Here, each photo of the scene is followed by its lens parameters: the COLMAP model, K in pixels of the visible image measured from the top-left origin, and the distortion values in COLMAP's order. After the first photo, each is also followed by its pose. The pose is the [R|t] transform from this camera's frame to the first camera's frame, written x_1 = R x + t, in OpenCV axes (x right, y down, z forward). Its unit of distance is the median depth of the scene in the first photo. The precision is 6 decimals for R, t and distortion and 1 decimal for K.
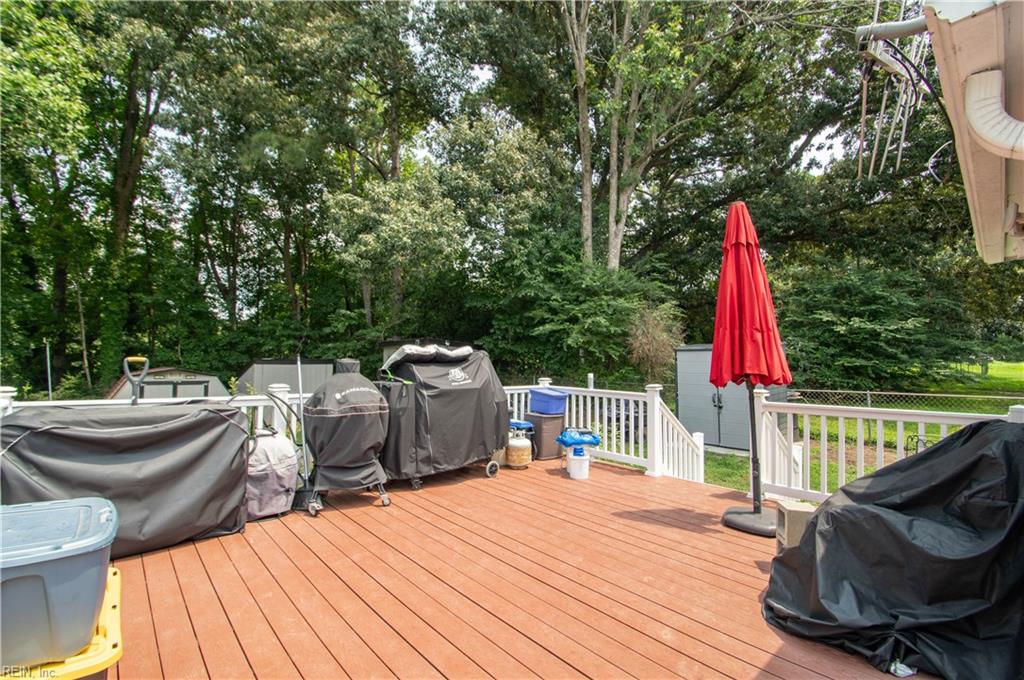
lens RADIAL K [[451.0, 0, 519.0], [0, 451.0, 345.0], [0, 0, 1]] dist [0.000646, -0.000181]
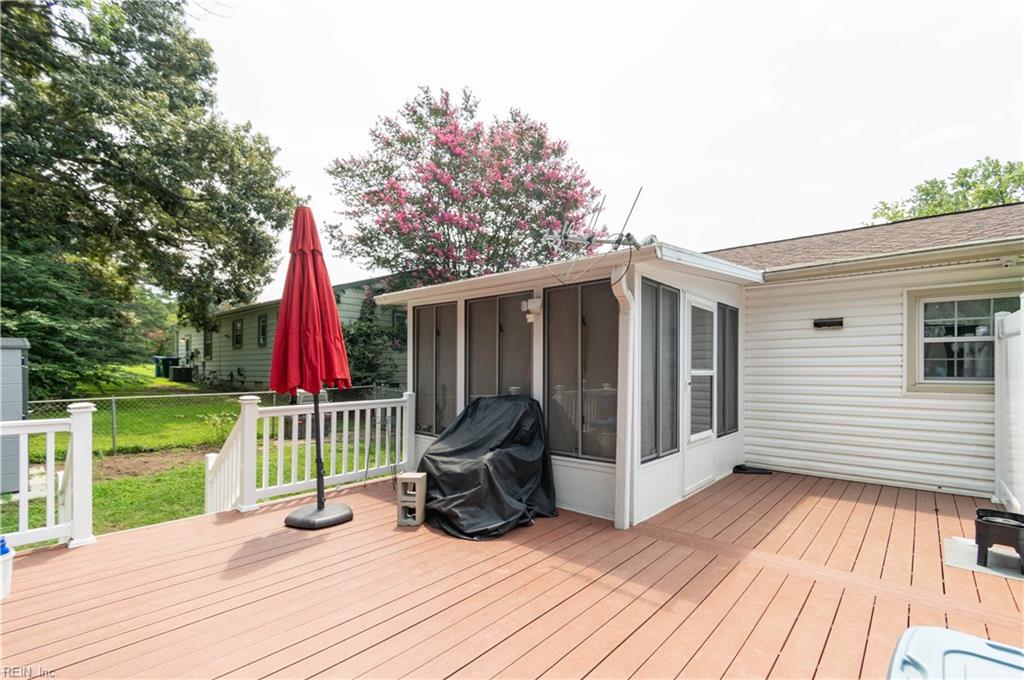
lens RADIAL K [[456.8, 0, 524.2], [0, 456.8, 363.9], [0, 0, 1]] dist [0.002890, -0.000024]
pose [[-0.110830, 0.000715, 0.993839, -0.605328], [-0.038914, 0.999230, -0.005059, 0.015575], [-0.993077, -0.039235, -0.110717, 0.652894]]
